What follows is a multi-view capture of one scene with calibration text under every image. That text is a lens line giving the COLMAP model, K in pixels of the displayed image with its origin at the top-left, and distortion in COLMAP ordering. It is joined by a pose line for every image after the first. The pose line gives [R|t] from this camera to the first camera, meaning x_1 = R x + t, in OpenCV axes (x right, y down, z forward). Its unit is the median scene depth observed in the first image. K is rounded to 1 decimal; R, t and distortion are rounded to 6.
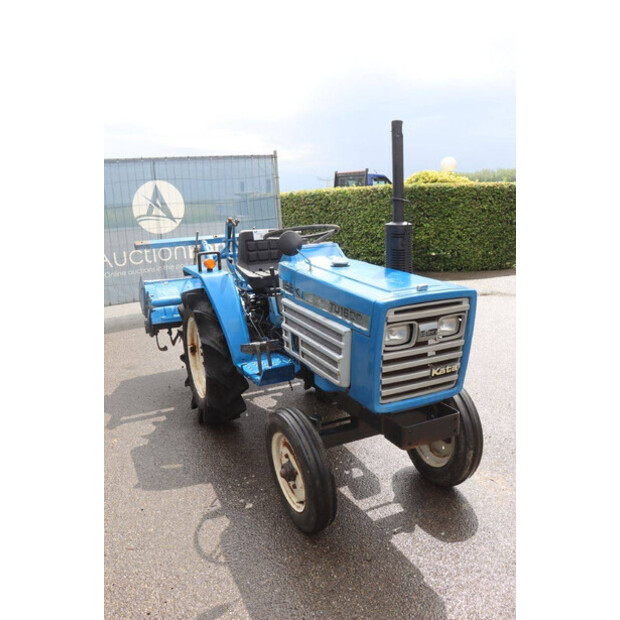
lens RADIAL K [[559.5, 0, 271.8], [0, 559.5, 310.1], [0, 0, 1]] dist [-0.086869, 0.001737]
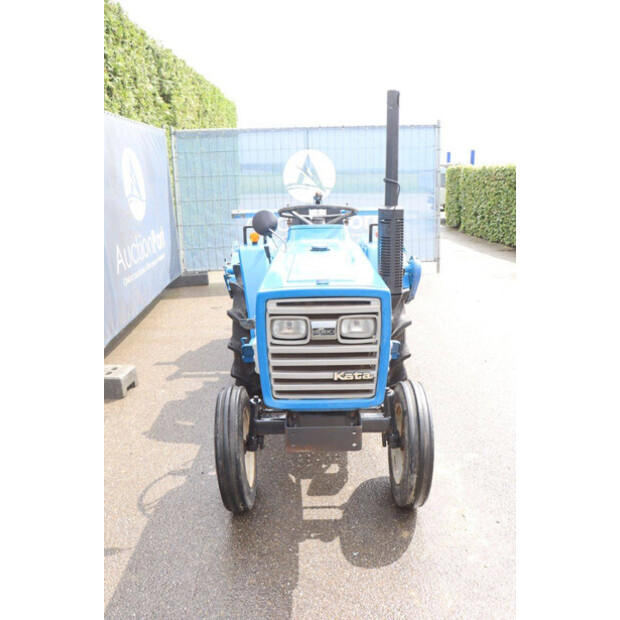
lens RADIAL K [[559.5, 0, 271.8], [0, 559.5, 310.1], [0, 0, 1]] dist [-0.086869, 0.001737]
pose [[0.903173, 0.130622, -0.408920, 0.263159], [-0.106741, 0.990998, 0.080798, -0.026579], [0.415793, -0.029326, 0.908986, 0.064307]]
